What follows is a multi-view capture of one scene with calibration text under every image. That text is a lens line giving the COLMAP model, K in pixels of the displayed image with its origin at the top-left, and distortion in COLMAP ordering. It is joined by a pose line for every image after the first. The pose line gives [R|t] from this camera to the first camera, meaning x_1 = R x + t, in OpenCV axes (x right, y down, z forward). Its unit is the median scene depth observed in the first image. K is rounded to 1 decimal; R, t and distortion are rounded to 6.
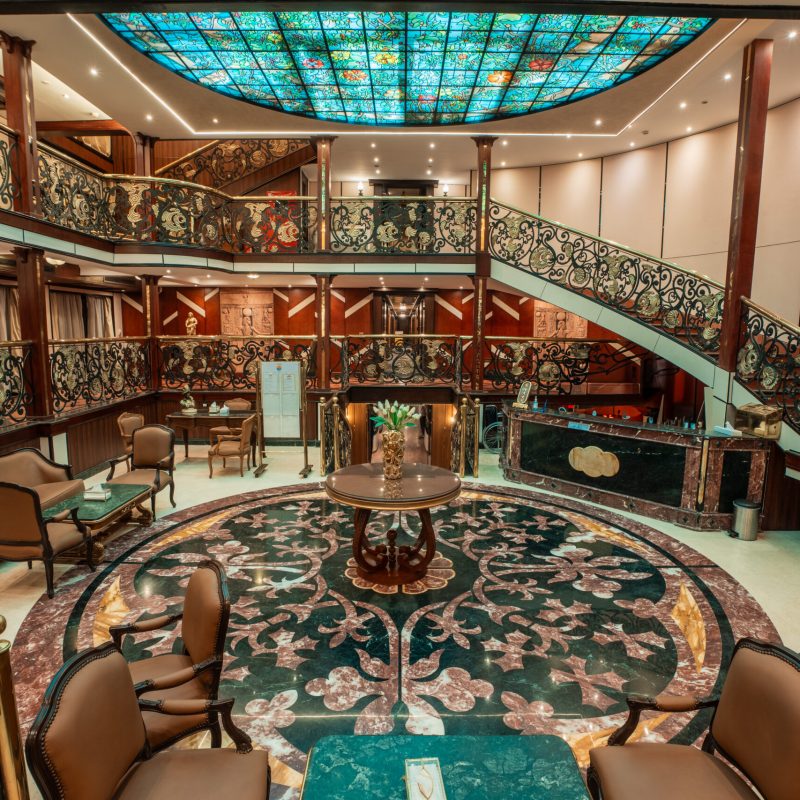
lens RADIAL K [[544.9, 0, 404.9], [0, 544.9, 404.7], [0, 0, 1]] dist [-0.083885, 0.039533]
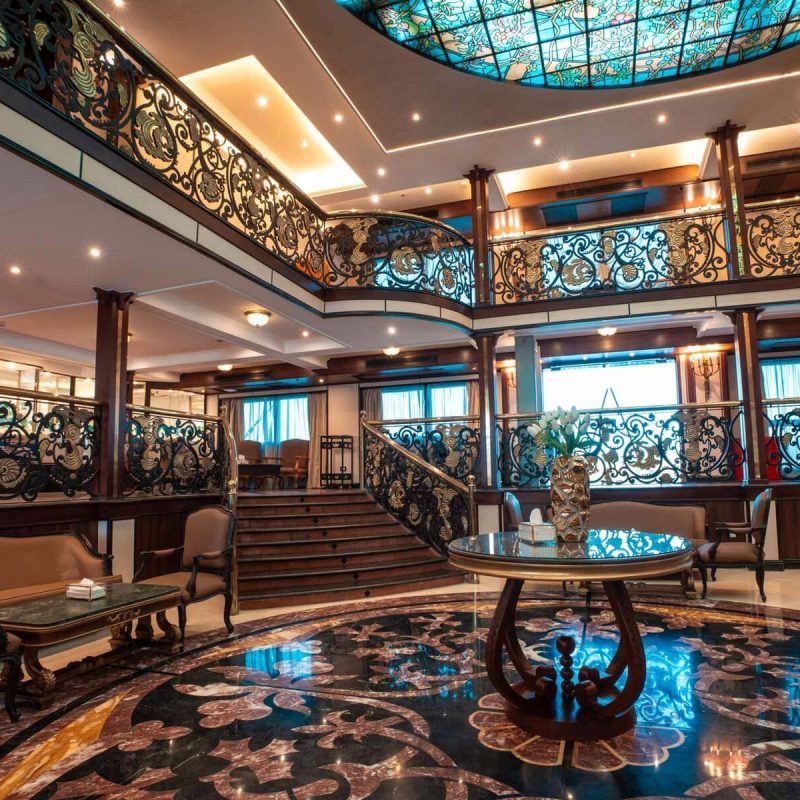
lens RADIAL K [[561.7, 0, 421.8], [0, 561.7, 421.5], [0, 0, 1]] dist [-0.079991, 0.030250]
pose [[-0.316540, -0.093267, -0.943983, 0.392412], [-0.114449, 0.991640, -0.059598, 0.040764], [0.941649, 0.089172, -0.324568, 0.685242]]
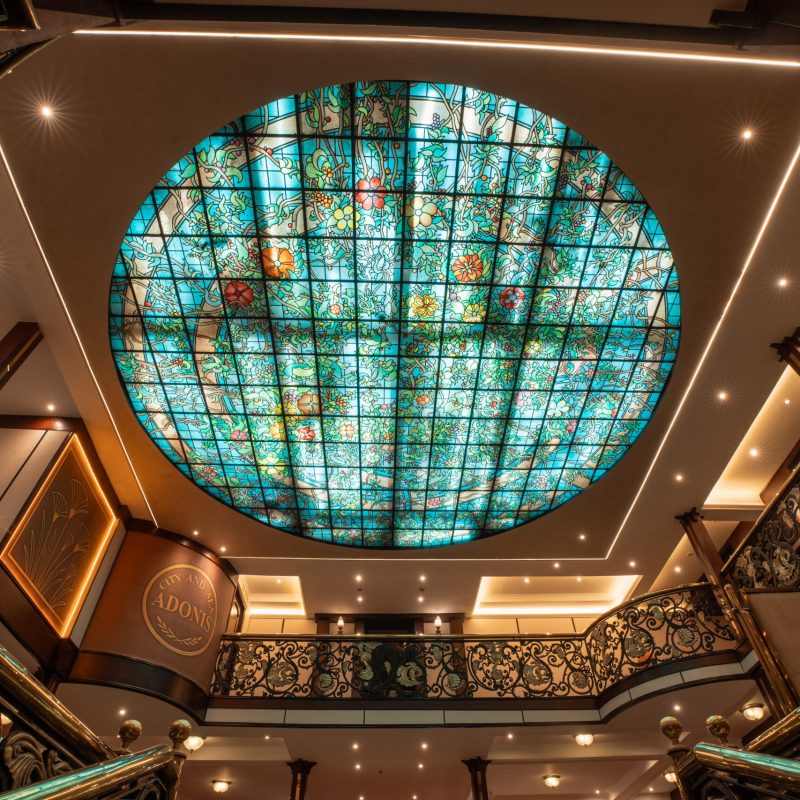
lens RADIAL K [[544.9, 0, 404.9], [0, 544.9, 404.7], [0, 0, 1]] dist [-0.083885, 0.039533]
pose [[-0.999432, -0.018301, -0.028290, 0.014989], [0.004973, 0.750312, -0.661065, 0.044564], [0.033324, -0.660831, -0.749795, 1.385203]]
